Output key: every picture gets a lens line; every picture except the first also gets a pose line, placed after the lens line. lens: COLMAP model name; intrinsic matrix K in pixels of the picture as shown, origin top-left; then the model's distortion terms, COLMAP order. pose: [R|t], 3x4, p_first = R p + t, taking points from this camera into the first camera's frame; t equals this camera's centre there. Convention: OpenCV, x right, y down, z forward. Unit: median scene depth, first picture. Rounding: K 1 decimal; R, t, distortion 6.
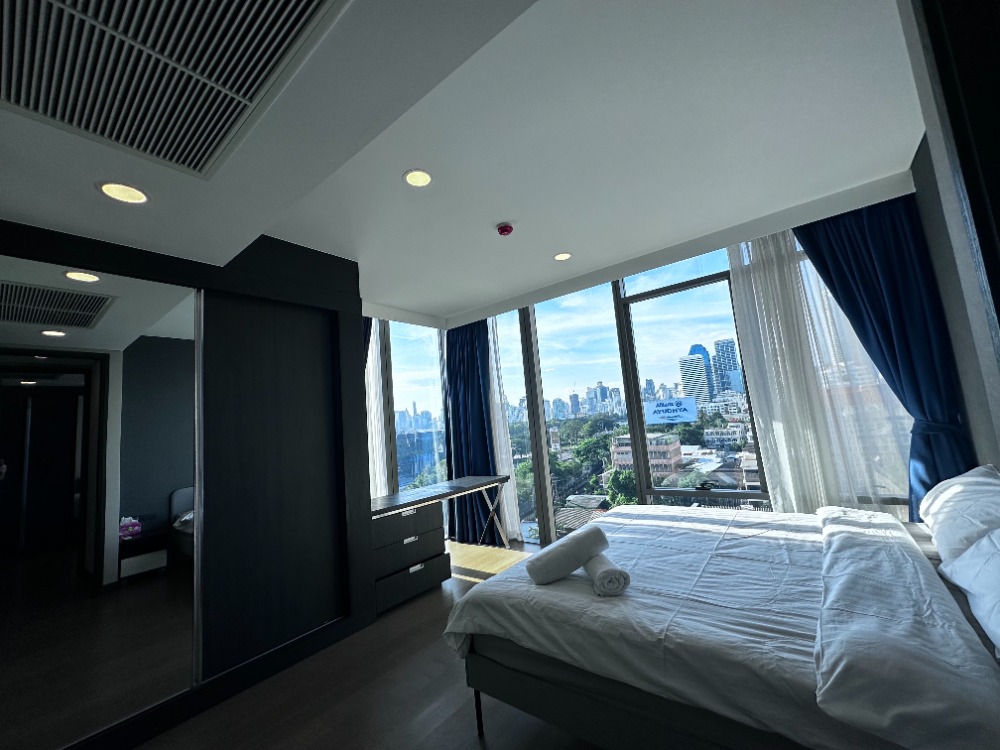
lens RADIAL K [[398.6, 0, 498.5], [0, 398.6, 374.9], [0, 0, 1]] dist [-0.001890, 0.000433]
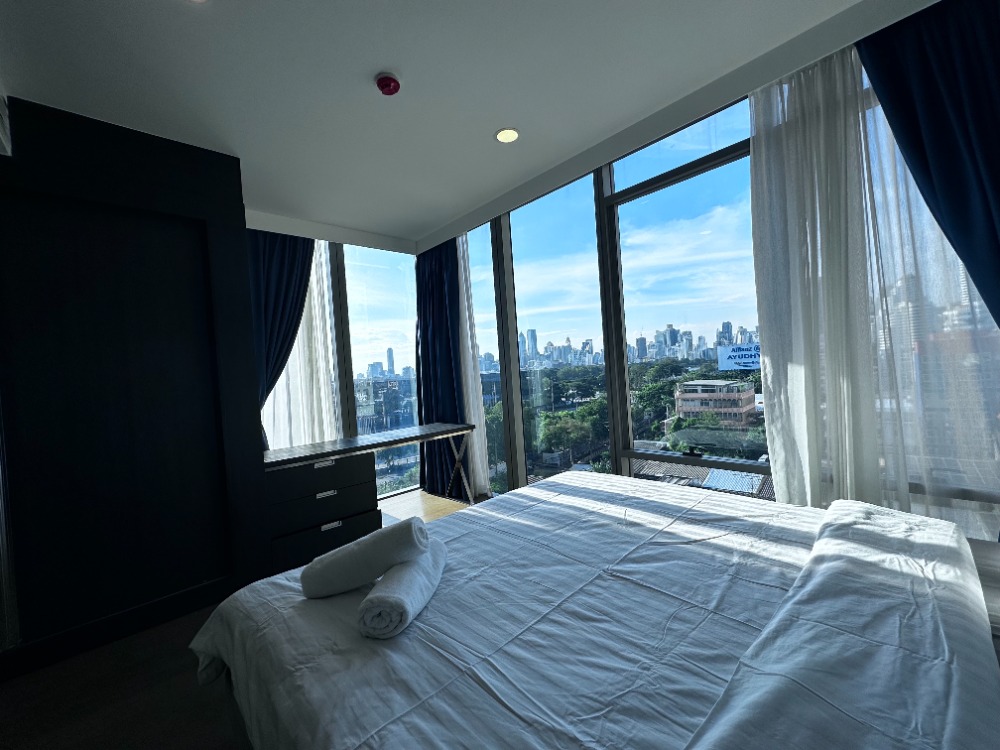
lens RADIAL K [[398.6, 0, 499.6], [0, 398.6, 373.0], [0, 0, 1]] dist [-0.001147, 0.000325]
pose [[0.988219, 0.021278, -0.151557, 0.321231], [-0.000127, 0.990402, 0.138217, 0.036330], [0.153044, -0.136569, 0.978737, 0.278592]]
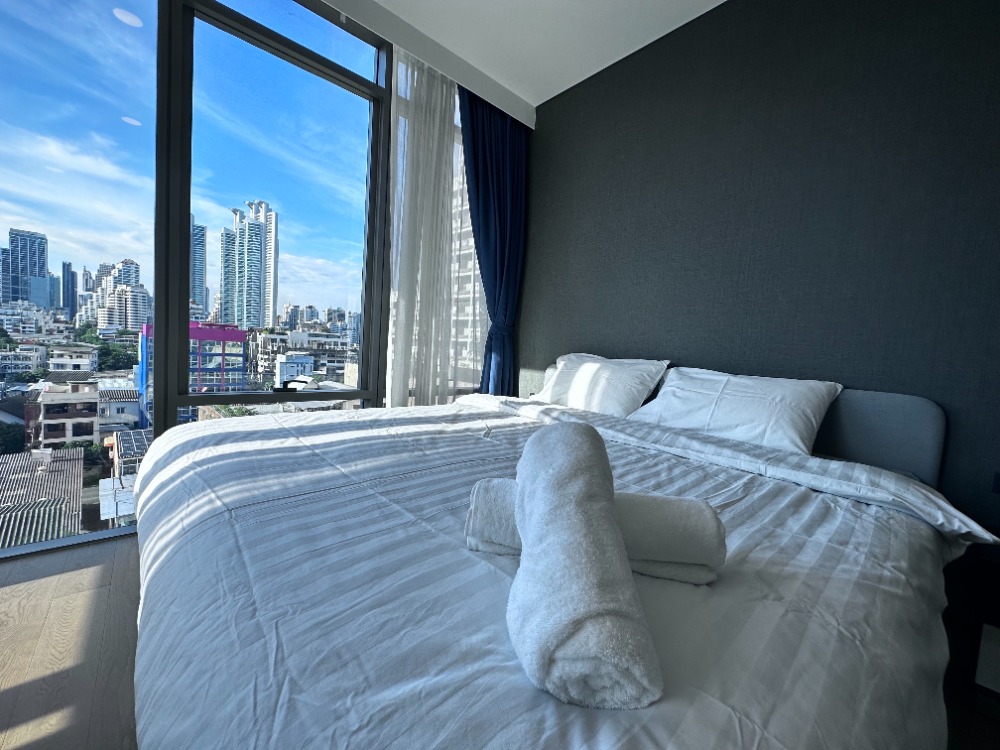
lens RADIAL K [[403.9, 0, 500.0], [0, 403.9, 375.0], [0, 0, 1]] dist [-0.000693, 0.000056]
pose [[0.171848, 0.031482, 0.984620, -0.092566], [-0.194941, 0.980811, 0.002663, 0.231358], [-0.965643, -0.192400, 0.174687, 0.669287]]
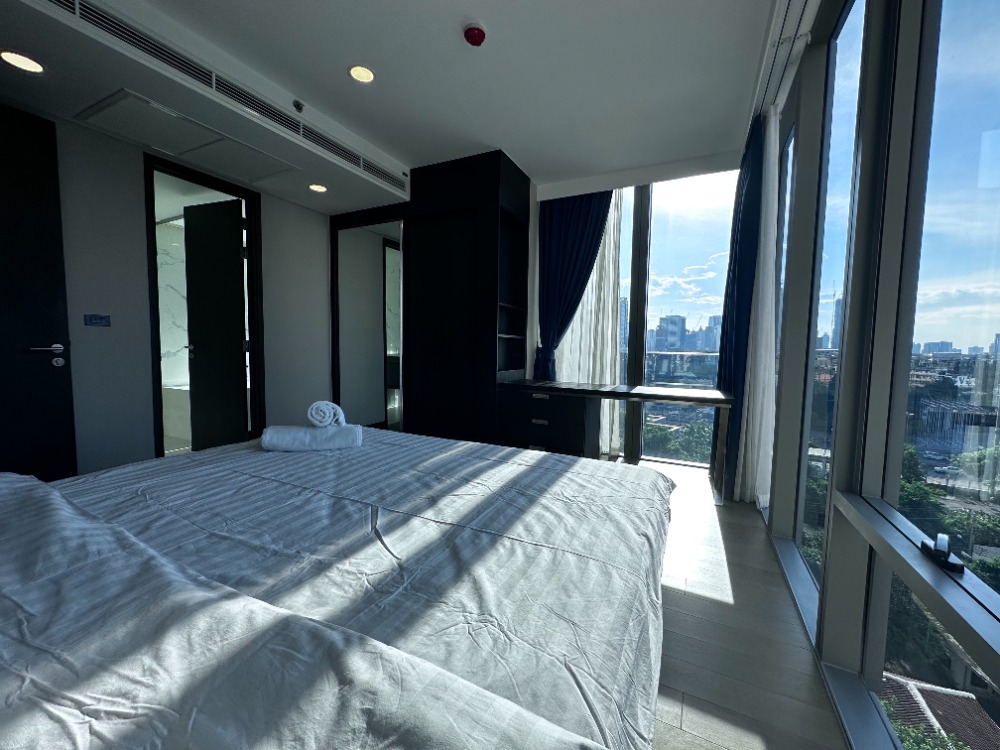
lens RADIAL K [[398.6, 0, 498.5], [0, 398.6, 374.9], [0, 0, 1]] dist [-0.001890, 0.000433]
pose [[0.199708, 0.159717, -0.966751, 0.828866], [0.082235, 0.980413, 0.178962, 0.121964], [0.976398, -0.115241, 0.182662, 0.830219]]
